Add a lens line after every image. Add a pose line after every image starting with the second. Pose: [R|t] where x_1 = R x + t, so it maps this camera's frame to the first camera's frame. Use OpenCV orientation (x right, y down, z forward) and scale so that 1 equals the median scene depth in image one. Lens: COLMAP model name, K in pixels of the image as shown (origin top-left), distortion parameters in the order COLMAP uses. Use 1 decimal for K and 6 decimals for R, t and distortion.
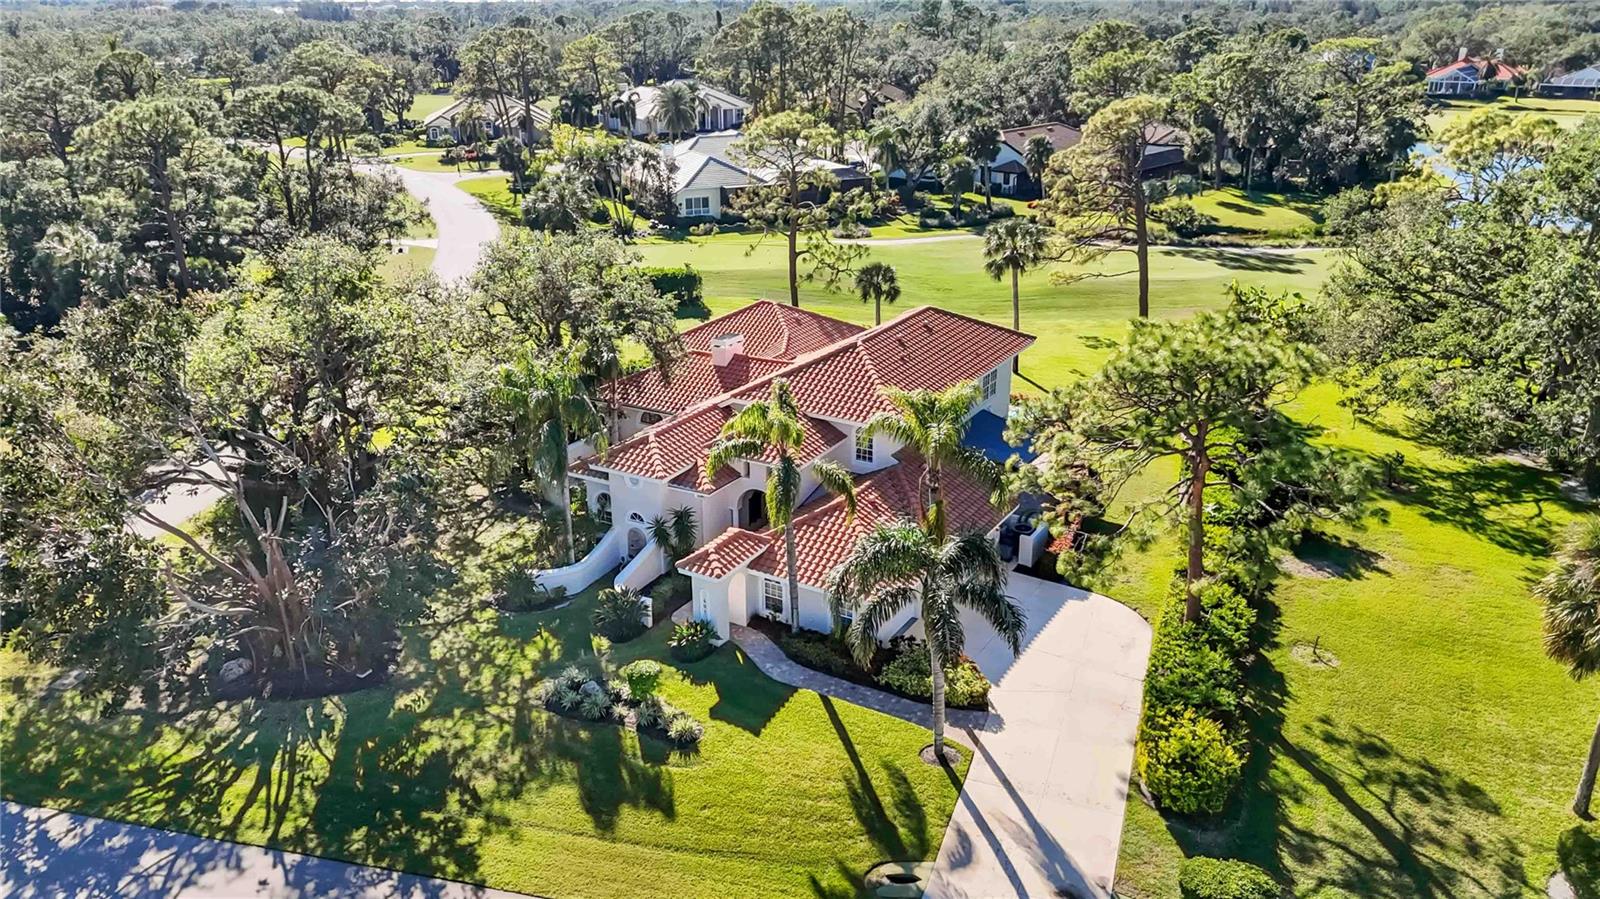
lens RADIAL K [[1178.7, 0, 800.0], [0, 1178.7, 449.5], [0, 0, 1]] dist [0.015886, -0.007015]
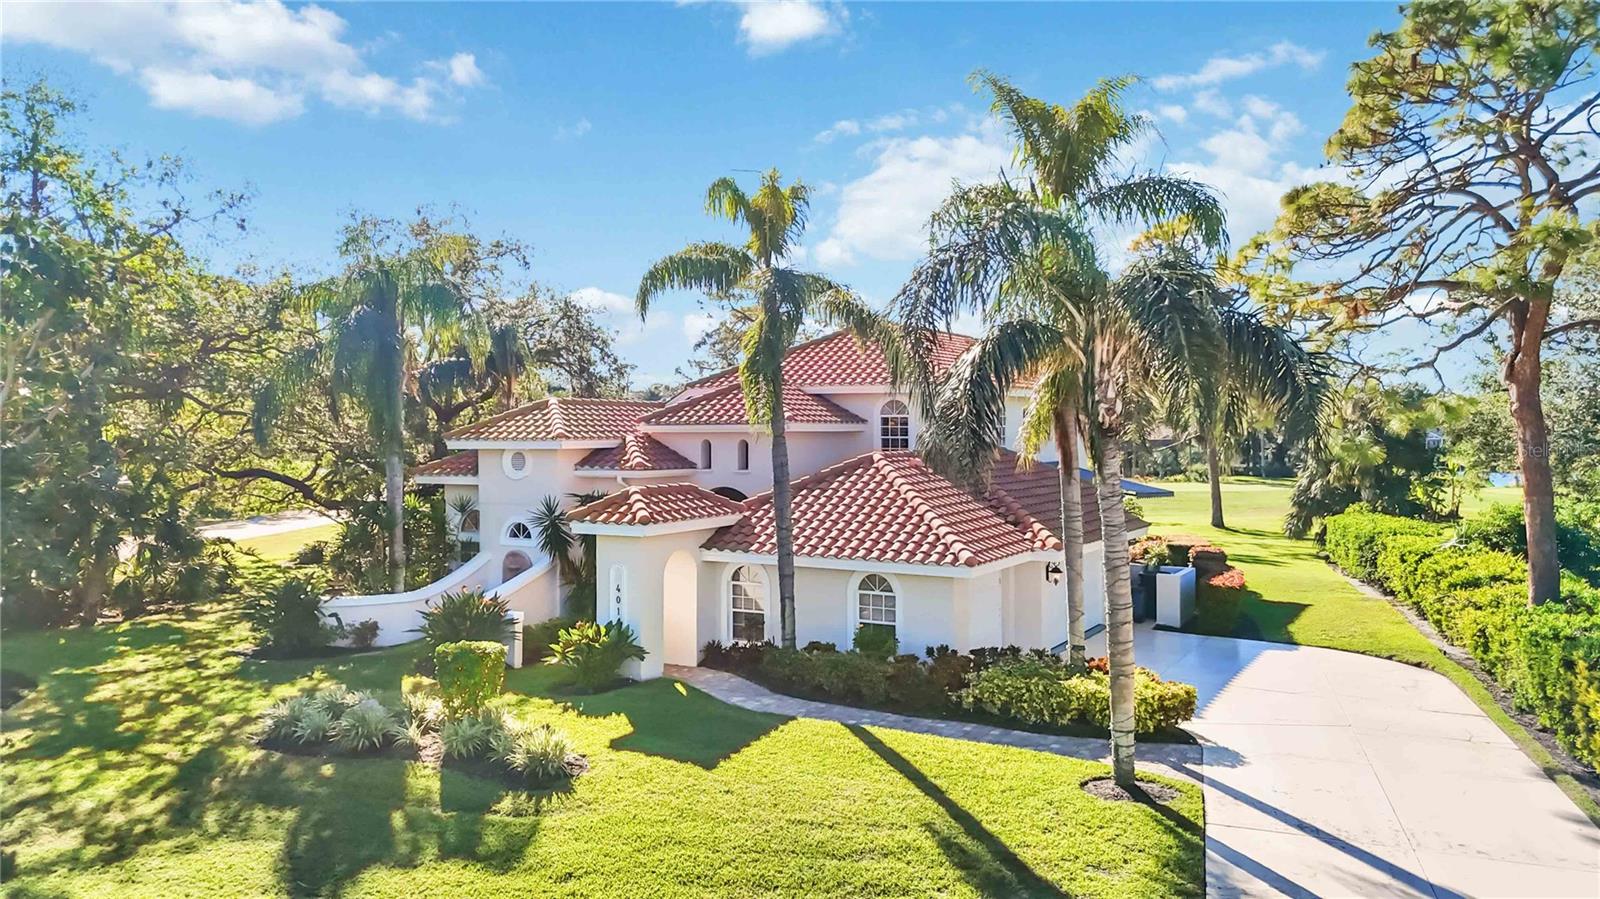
lens RADIAL K [[1178.7, 0, 800.0], [0, 1178.7, 449.5], [0, 0, 1]] dist [0.015886, -0.007015]
pose [[0.999800, 0.003921, 0.019611, -0.008572], [0.002794, 0.943592, -0.331099, 0.218641], [-0.019803, 0.331087, 0.943392, 0.423845]]
